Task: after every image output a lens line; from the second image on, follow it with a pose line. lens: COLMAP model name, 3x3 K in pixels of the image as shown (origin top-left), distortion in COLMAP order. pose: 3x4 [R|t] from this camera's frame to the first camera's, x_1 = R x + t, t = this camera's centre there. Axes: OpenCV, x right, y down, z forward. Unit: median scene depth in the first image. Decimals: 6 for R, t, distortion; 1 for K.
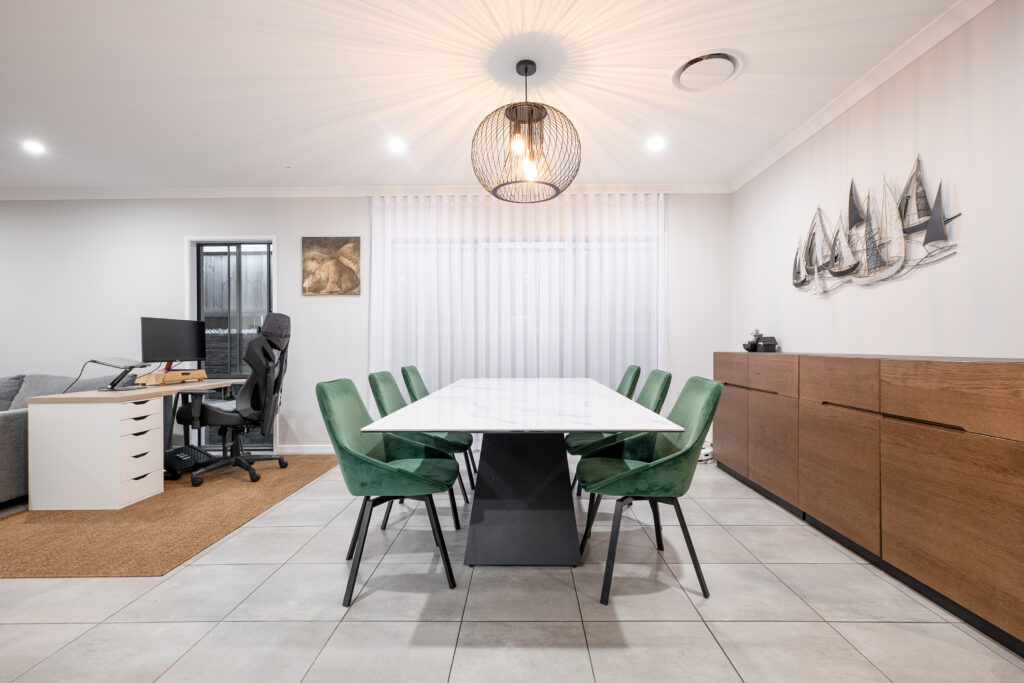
lens RADIAL K [[406.8, 0, 413.6], [0, 406.8, 343.0], [0, 0, 1]] dist [0.001563, 0.000524]
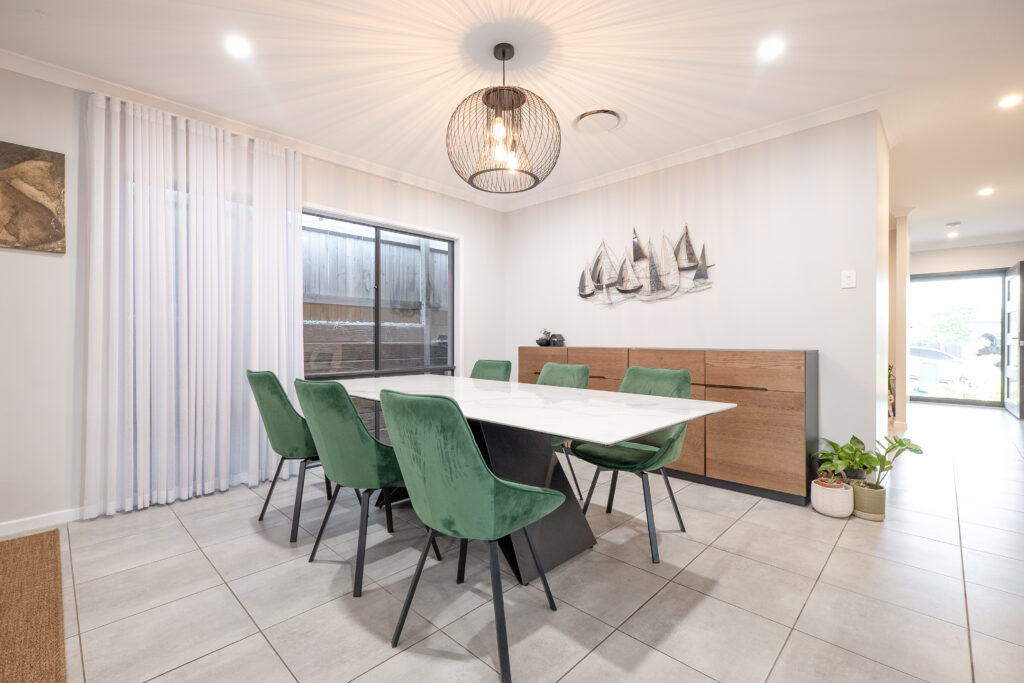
lens RADIAL K [[453.0, 0, 503.9], [0, 453.0, 335.3], [0, 0, 1]] dist [0.000184, 0.000682]
pose [[0.686365, 0.010182, 0.727186, -0.507479], [-0.006836, 0.999948, -0.007548, -0.000541], [-0.727225, 0.000209, 0.686399, 0.272995]]
